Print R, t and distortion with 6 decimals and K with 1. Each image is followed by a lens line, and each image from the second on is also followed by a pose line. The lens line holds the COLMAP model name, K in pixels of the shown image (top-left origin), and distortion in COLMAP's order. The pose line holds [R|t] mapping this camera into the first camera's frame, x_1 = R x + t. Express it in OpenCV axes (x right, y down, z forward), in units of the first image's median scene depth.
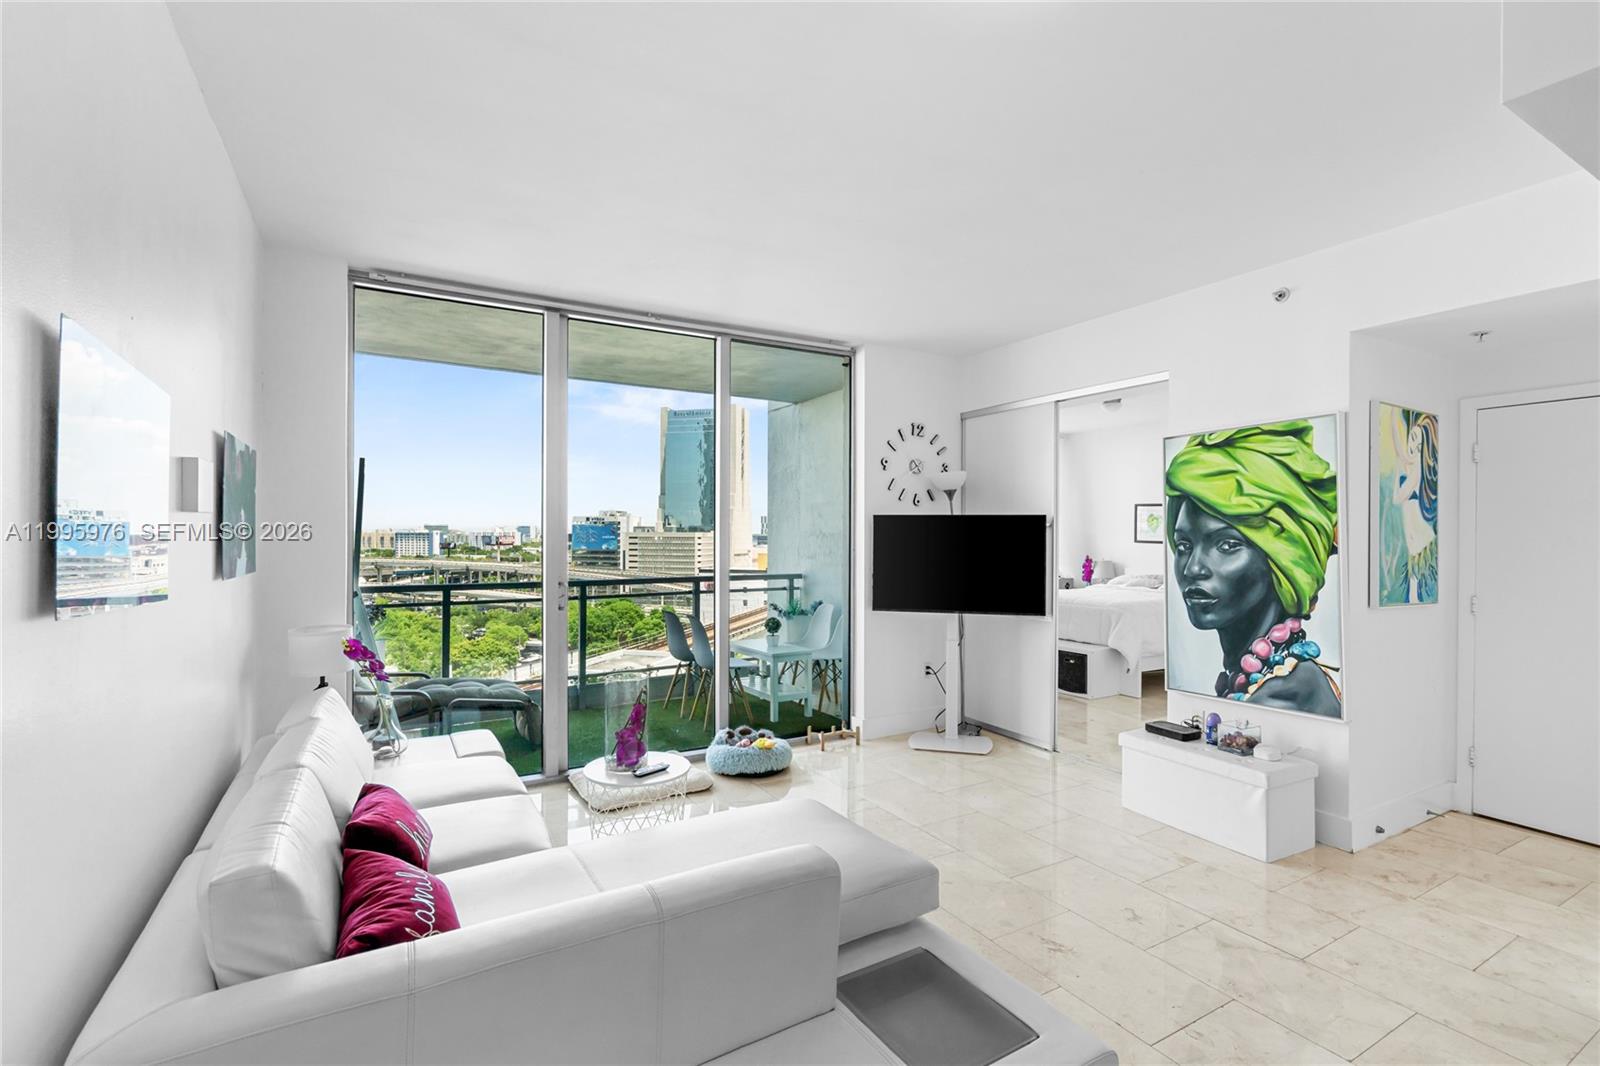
lens RADIAL K [[722.2, 0, 792.1], [0, 722.2, 538.3], [0, 0, 1]] dist [-0.001119, 0.000665]
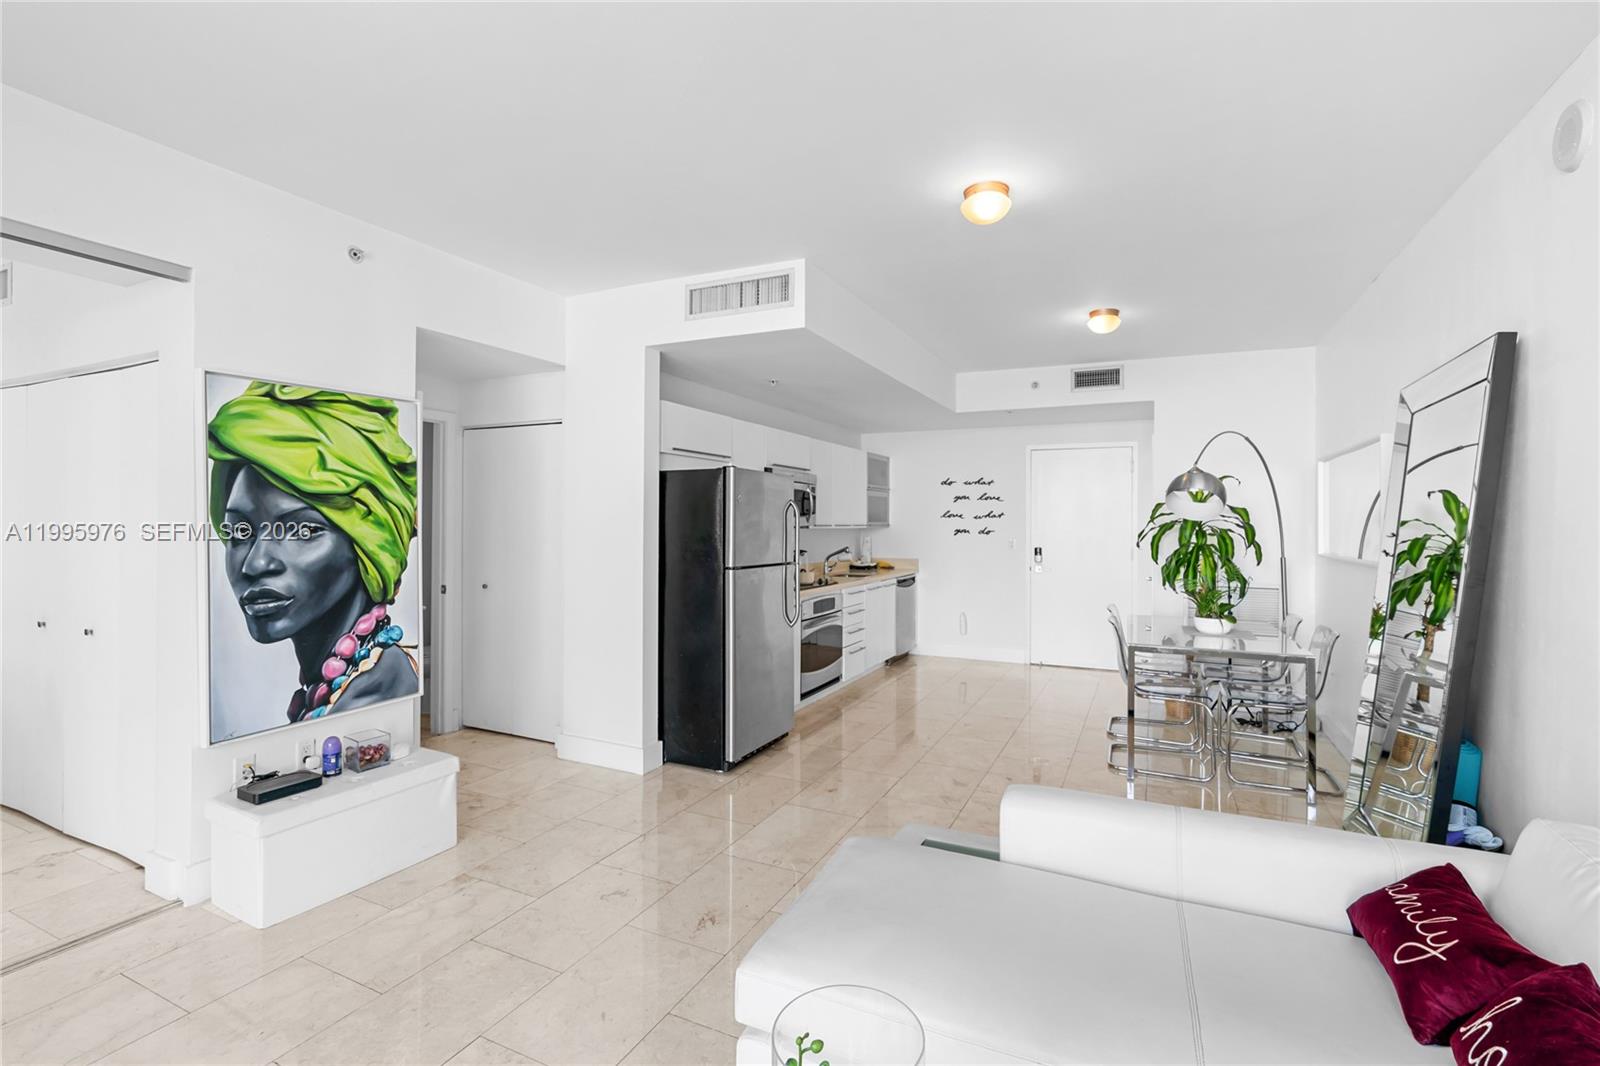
lens RADIAL K [[723.1, 0, 806.0], [0, 723.1, 524.3], [0, 0, 1]] dist [-0.002906, 0.000316]
pose [[-0.571216, -0.006406, 0.820774, -0.357417], [-0.001642, 0.999976, 0.006662, -0.003009], [-0.820798, 0.002457, -0.571214, 0.951447]]
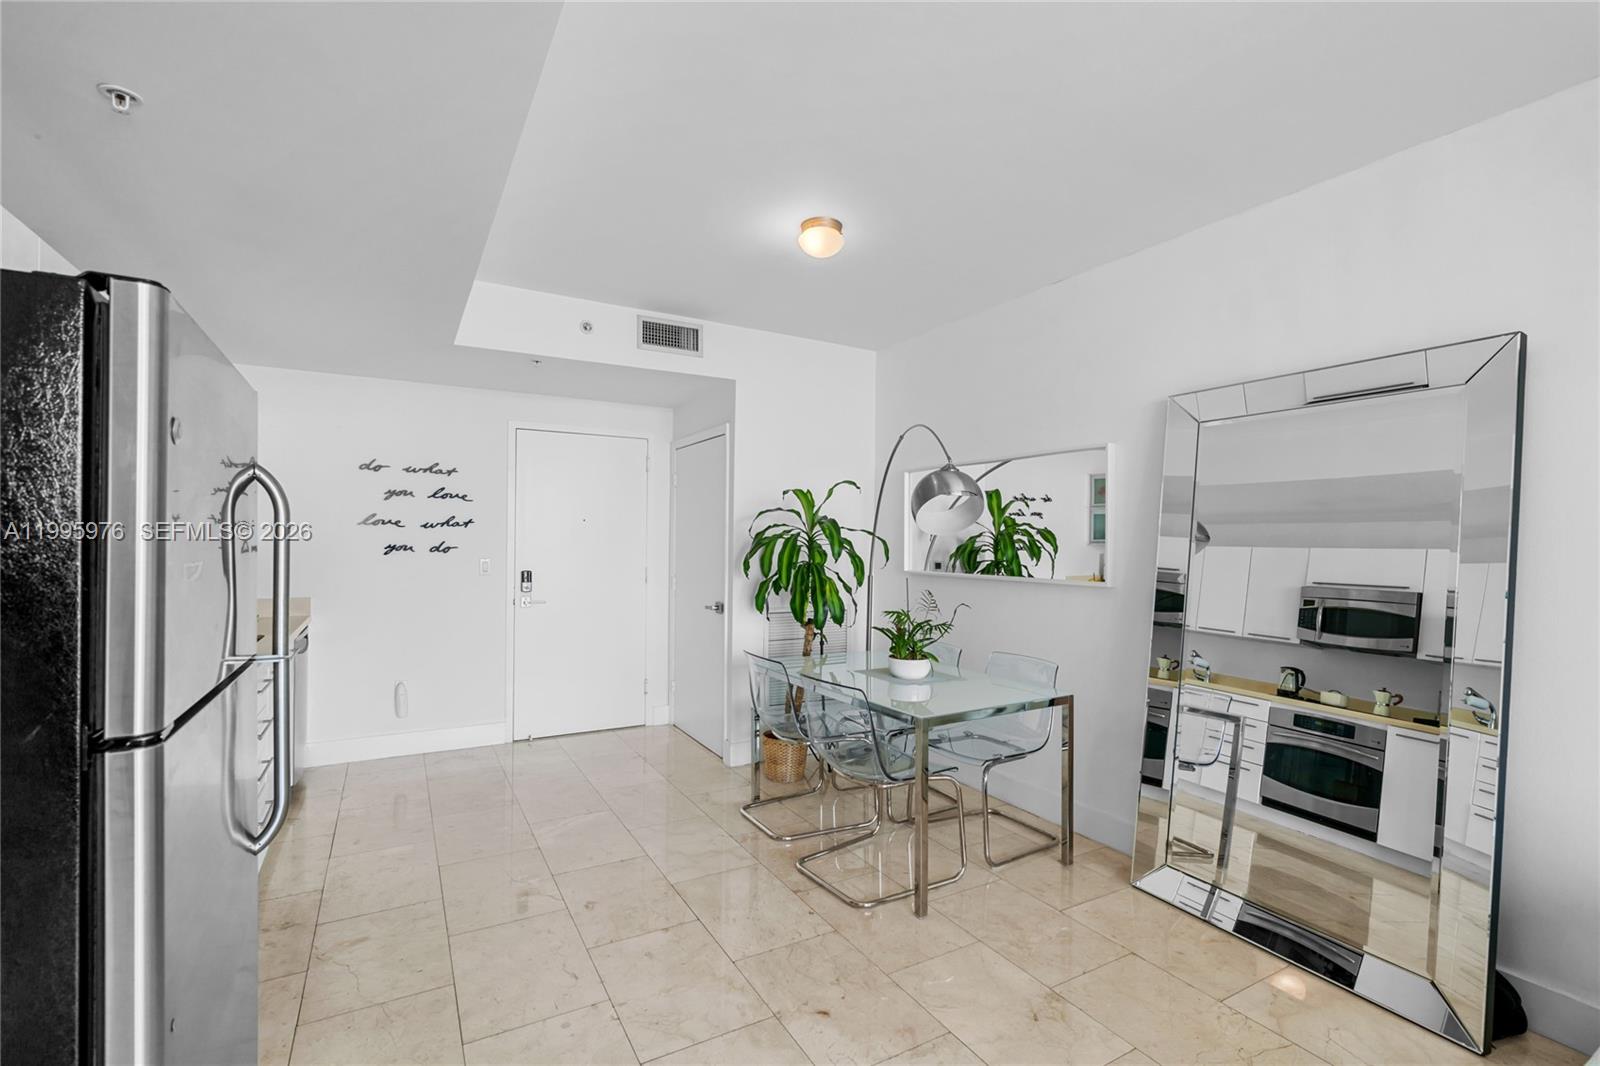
lens RADIAL K [[722.2, 0, 792.1], [0, 722.2, 538.3], [0, 0, 1]] dist [-0.001119, 0.000665]
pose [[-0.999892, -0.011261, 0.009417, 0.344552], [-0.011218, 0.999926, 0.004649, -0.000762], [-0.009468, 0.004543, -0.999945, 0.675329]]
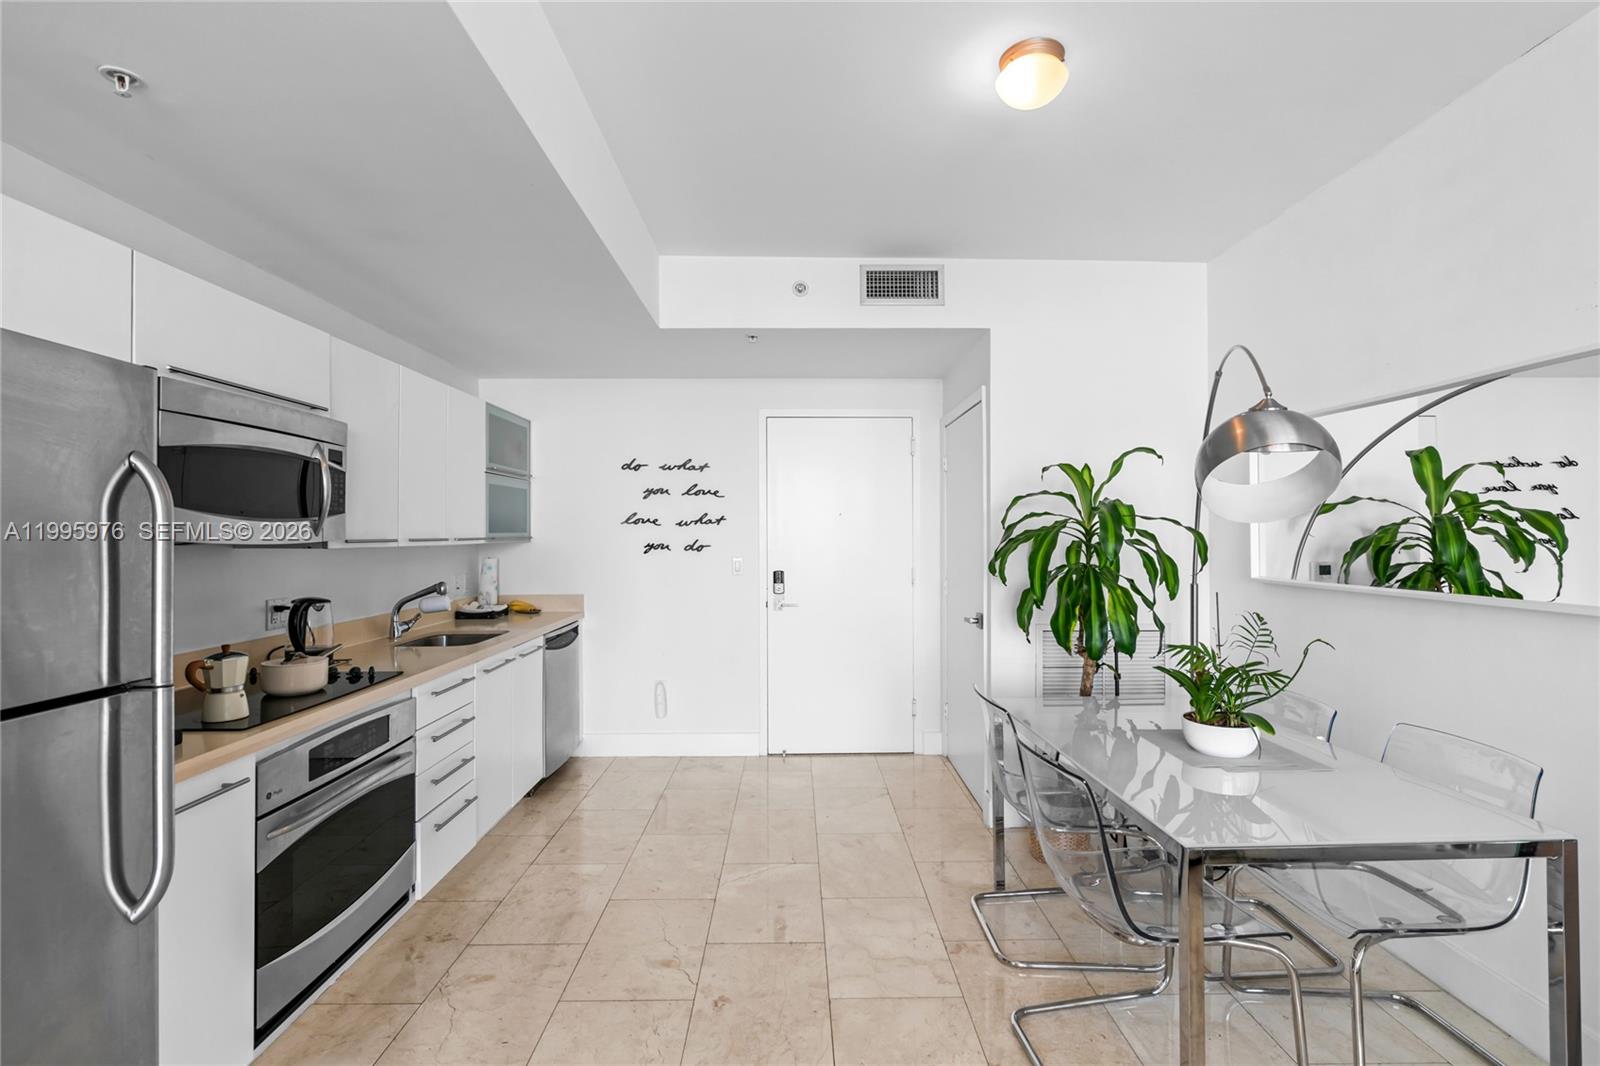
lens RADIAL K [[733.7, 0, 798.3], [0, 733.7, 528.8], [0, 0, 1]] dist [-0.002741, 0.000691]
pose [[-0.874819, 0.004113, 0.484432, 0.217570], [0.004324, 0.999990, -0.000681, 0.000689], [-0.484430, 0.001499, -0.874829, 0.432452]]
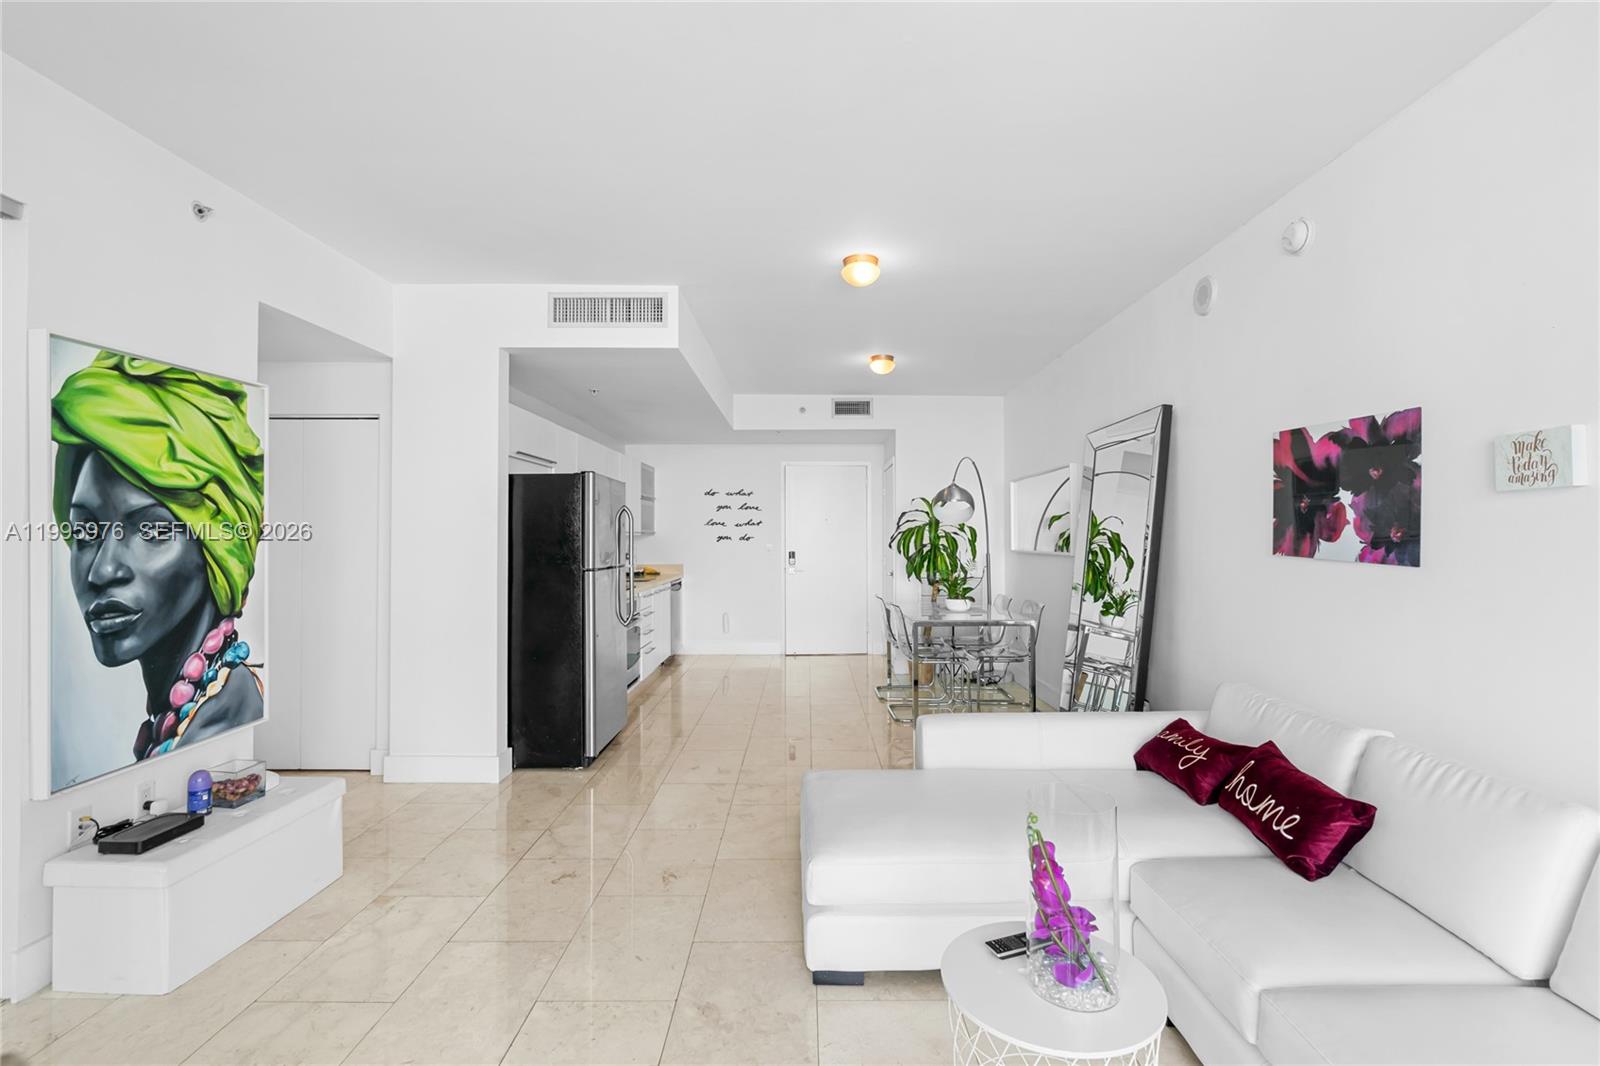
lens RADIAL K [[723.2, 0, 806.2], [0, 723.2, 528.9], [0, 0, 1]] dist [0.000664, 0.000177]
pose [[-0.870964, 0.004941, 0.491322, -0.252431], [0.003001, 0.999984, -0.004737, 0.012230], [-0.491338, -0.002651, -0.870965, 1.226575]]
